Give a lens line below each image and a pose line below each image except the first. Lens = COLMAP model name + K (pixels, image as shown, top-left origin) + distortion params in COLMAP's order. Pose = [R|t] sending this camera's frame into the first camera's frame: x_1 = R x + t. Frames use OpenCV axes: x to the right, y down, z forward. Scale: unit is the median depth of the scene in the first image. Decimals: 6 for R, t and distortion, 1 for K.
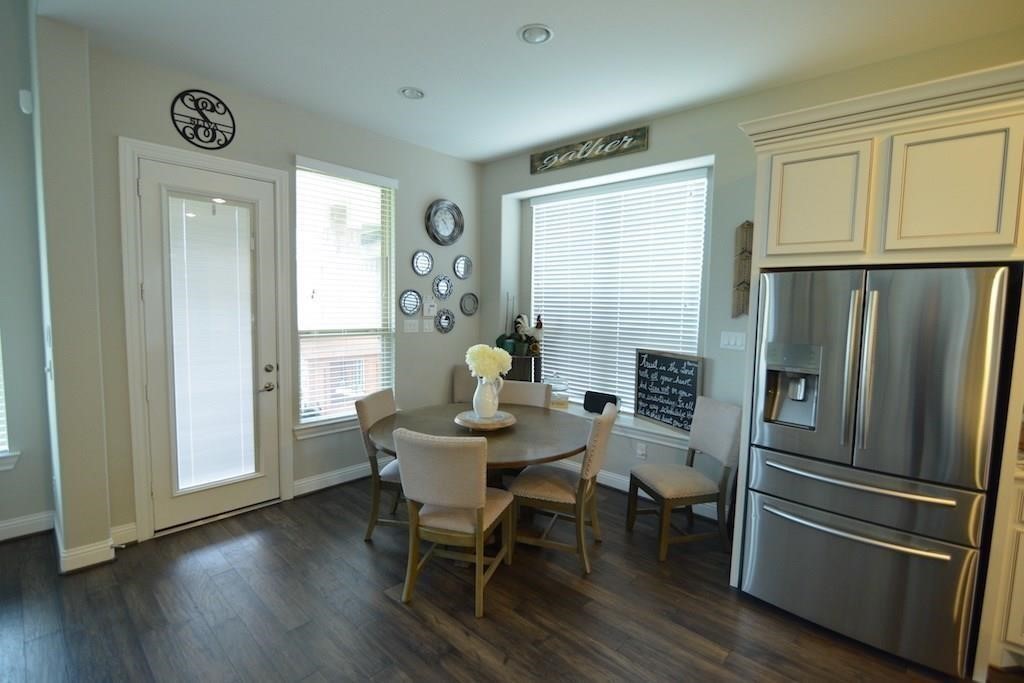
lens RADIAL K [[471.1, 0, 510.1], [0, 471.1, 344.7], [0, 0, 1]] dist [-0.017683, 0.000333]
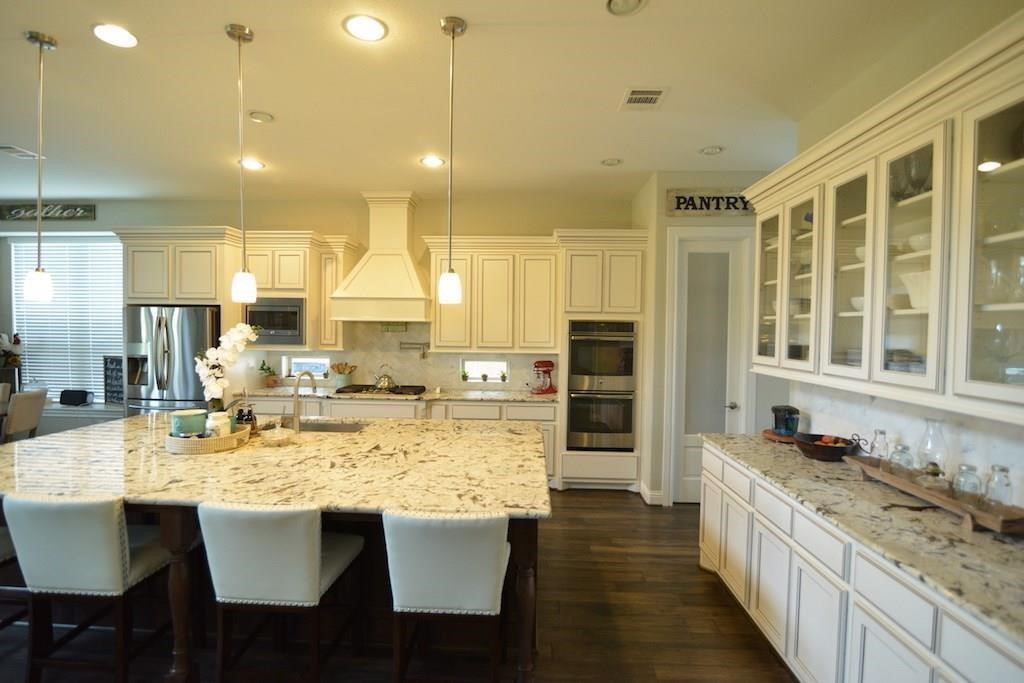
lens RADIAL K [[471.1, 0, 513.0], [0, 471.1, 343.5], [0, 0, 1]] dist [-0.017683, 0.000333]
pose [[0.759001, -0.028691, 0.650457, 0.309905], [0.059578, 0.997898, -0.025504, 0.084302], [-0.648358, 0.058111, 0.759114, -0.889414]]
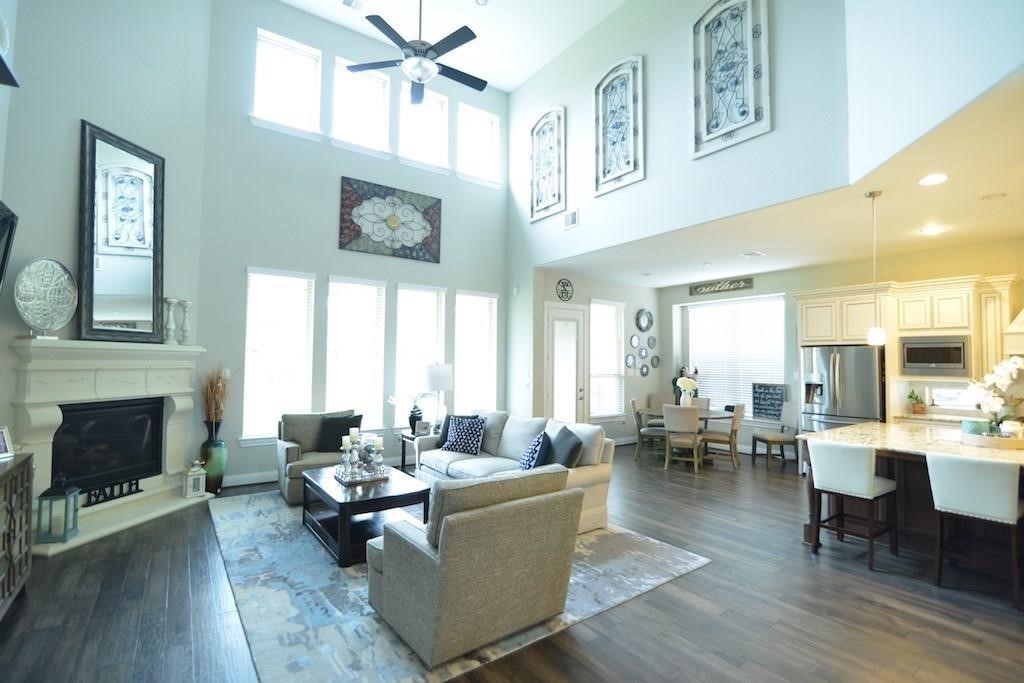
lens RADIAL K [[471.1, 0, 512.5], [0, 471.1, 344.5], [0, 0, 1]] dist [-0.017683, 0.000333]
pose [[0.979443, -0.018740, -0.200850, -0.333687], [-0.007017, 0.991908, -0.126767, 0.111071], [0.201600, 0.125571, 0.971385, -1.191778]]
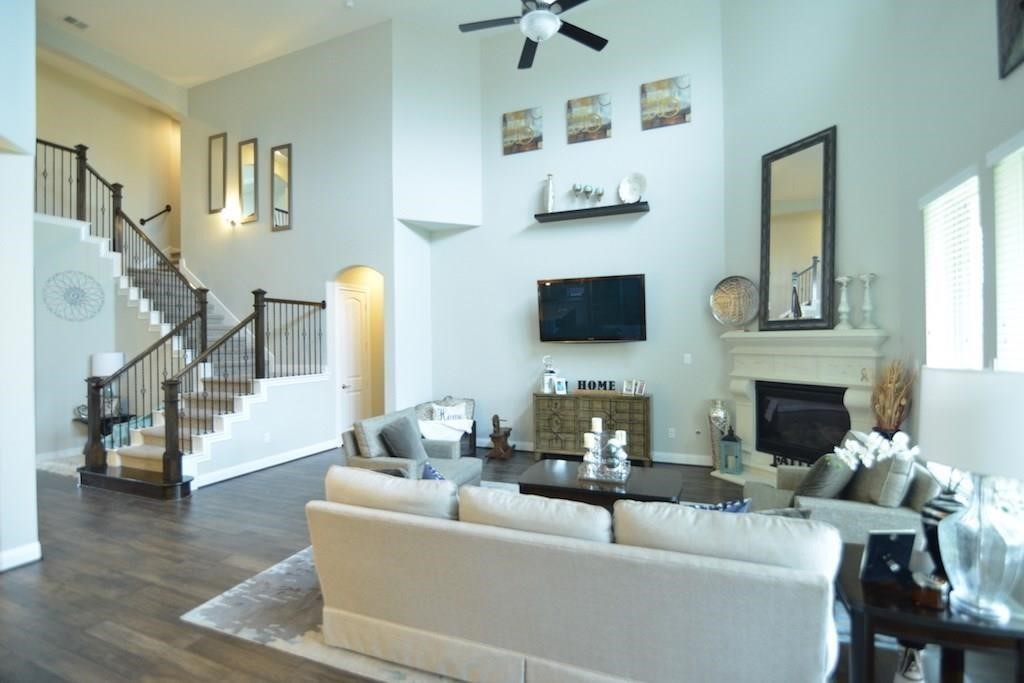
lens RADIAL K [[471.1, 0, 511.9], [0, 471.1, 338.3], [0, 0, 1]] dist [-0.017683, 0.000333]
pose [[-0.937427, -0.010048, -0.348038, -0.361949], [-0.037608, 0.996657, 0.072522, -0.072493], [0.346146, 0.081073, -0.934671, 0.618478]]
